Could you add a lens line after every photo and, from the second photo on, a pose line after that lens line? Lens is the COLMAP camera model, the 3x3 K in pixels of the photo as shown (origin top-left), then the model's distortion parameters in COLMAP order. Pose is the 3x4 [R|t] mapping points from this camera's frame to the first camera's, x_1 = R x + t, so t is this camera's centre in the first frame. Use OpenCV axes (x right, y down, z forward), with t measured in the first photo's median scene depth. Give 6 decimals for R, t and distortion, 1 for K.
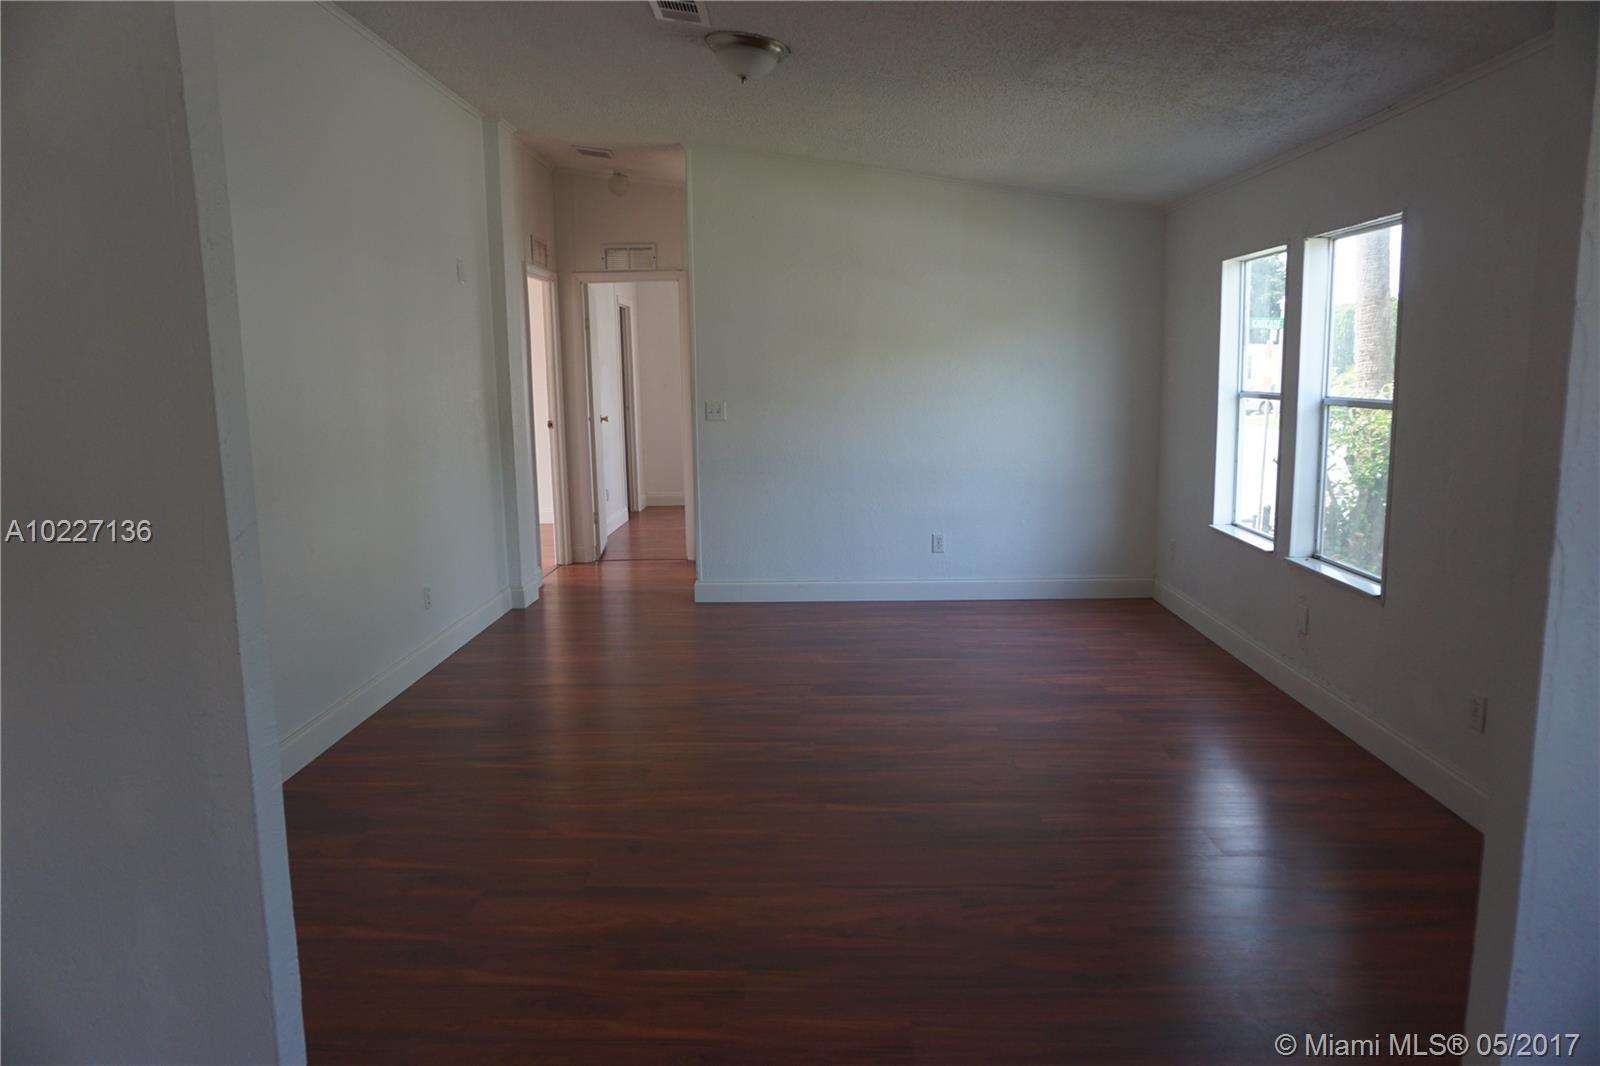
lens RADIAL K [[1090.5, 0, 800.0], [0, 1090.5, 533.0], [0, 0, 1]] dist [0.001377, -0.001571]
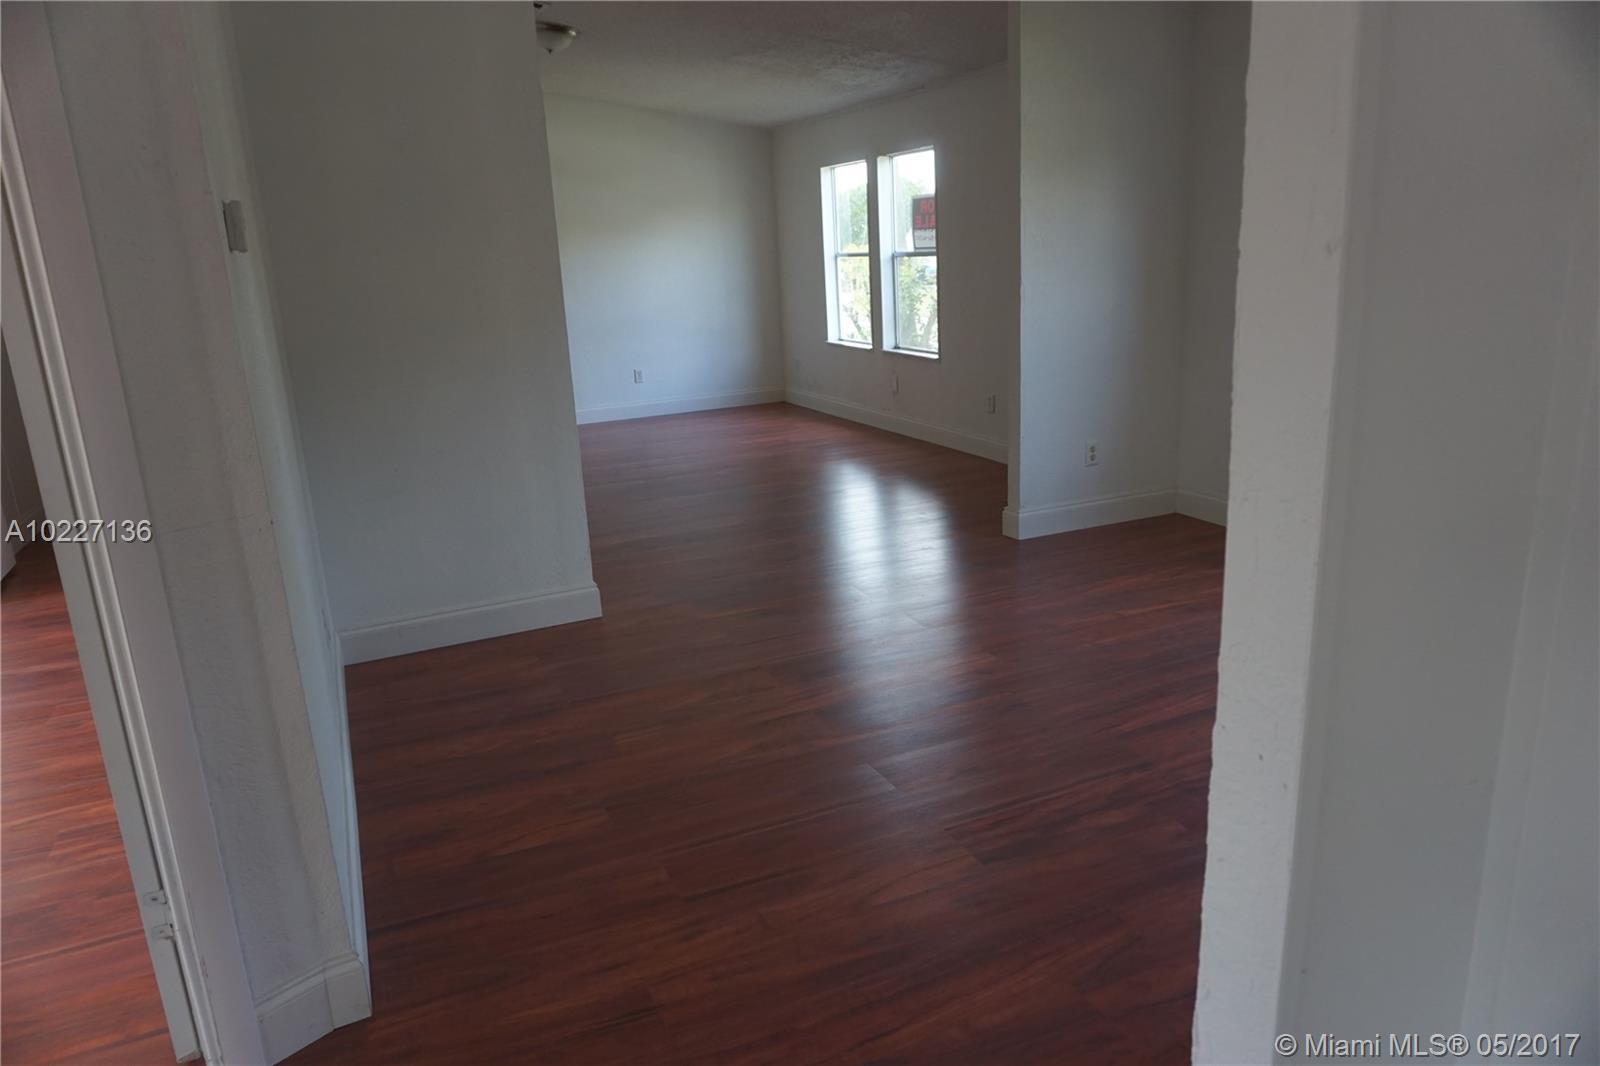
lens RADIAL K [[1090.5, 0, 800.0], [0, 1090.5, 533.0], [0, 0, 1]] dist [0.001377, -0.001571]
pose [[0.904701, -0.139129, 0.402690, -0.390746], [0.098812, 0.987925, 0.119333, 0.088210], [-0.414431, -0.068170, 0.907524, -0.504328]]
